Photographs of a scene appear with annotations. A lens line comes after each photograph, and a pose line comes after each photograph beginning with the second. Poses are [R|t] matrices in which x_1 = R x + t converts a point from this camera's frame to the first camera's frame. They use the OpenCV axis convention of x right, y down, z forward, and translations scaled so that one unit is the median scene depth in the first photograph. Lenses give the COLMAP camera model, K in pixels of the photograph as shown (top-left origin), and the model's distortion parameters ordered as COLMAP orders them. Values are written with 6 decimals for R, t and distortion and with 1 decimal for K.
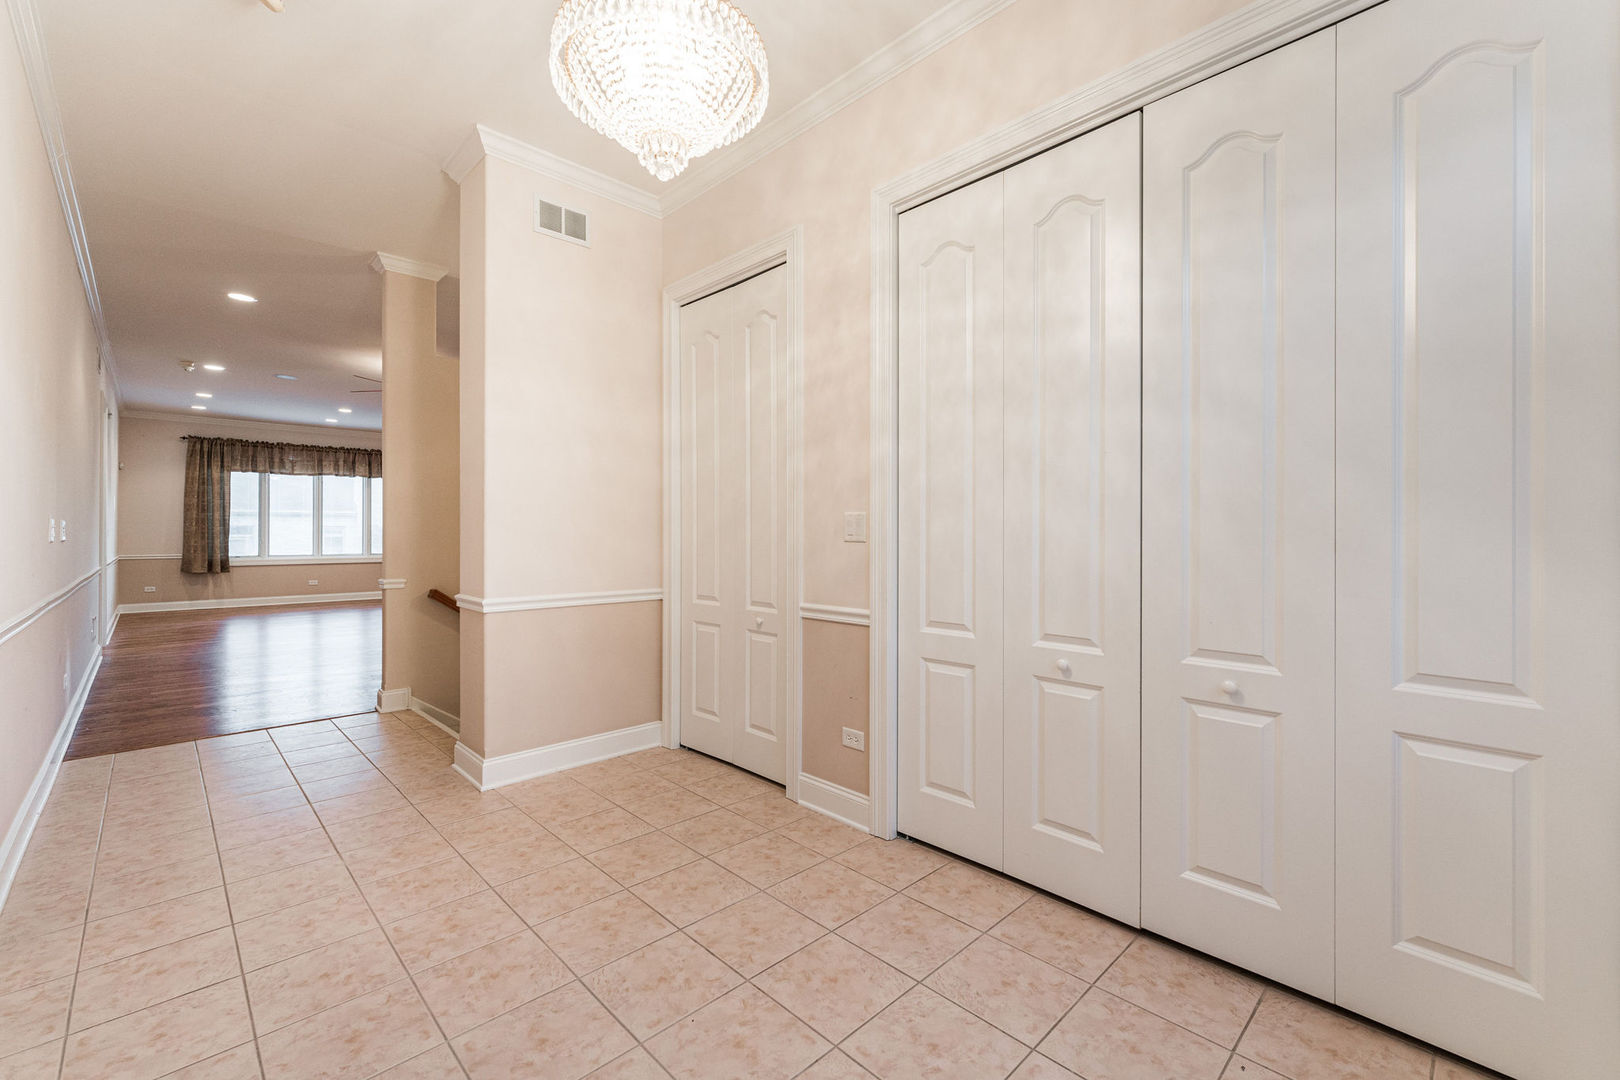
lens RADIAL K [[648.7, 0, 799.4], [0, 648.7, 533.6], [0, 0, 1]] dist [0.000576, 0.000018]
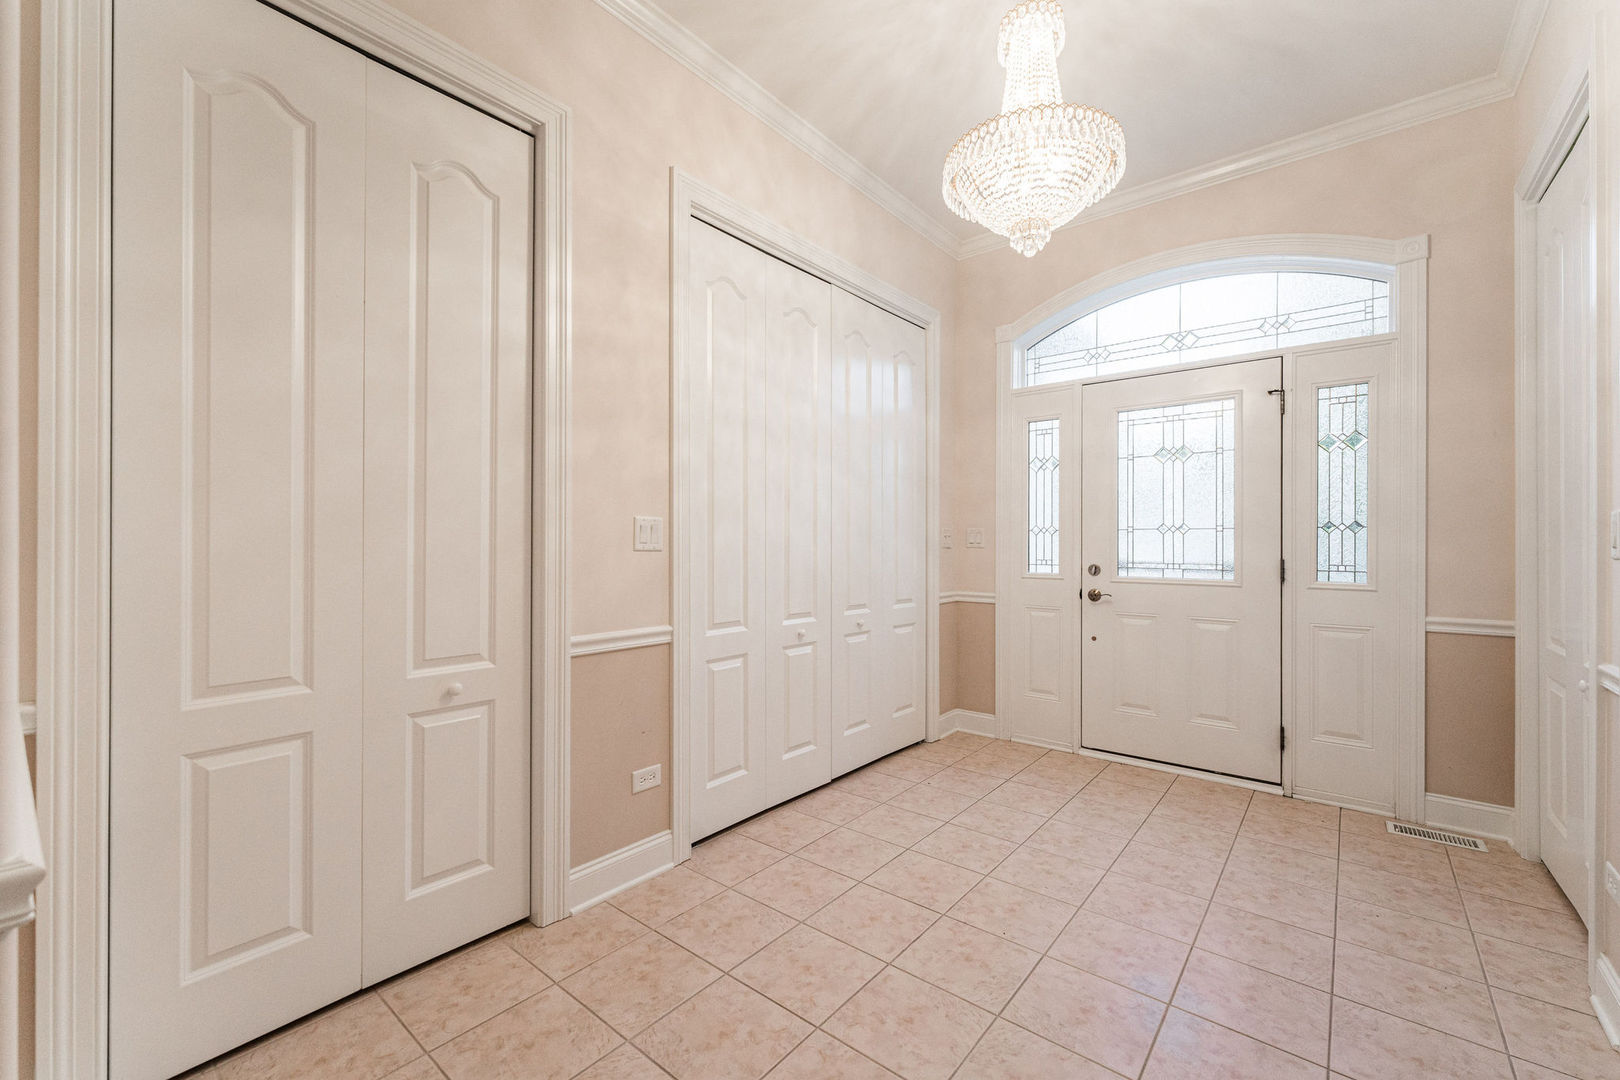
lens RADIAL K [[648.7, 0, 801.9], [0, 648.7, 542.8], [0, 0, 1]] dist [0.000576, 0.000018]
pose [[-0.084198, -0.001674, 0.996448, -0.876652], [-0.004325, 0.999990, 0.001314, 0.000108], [-0.996440, -0.004199, -0.084204, 0.955240]]
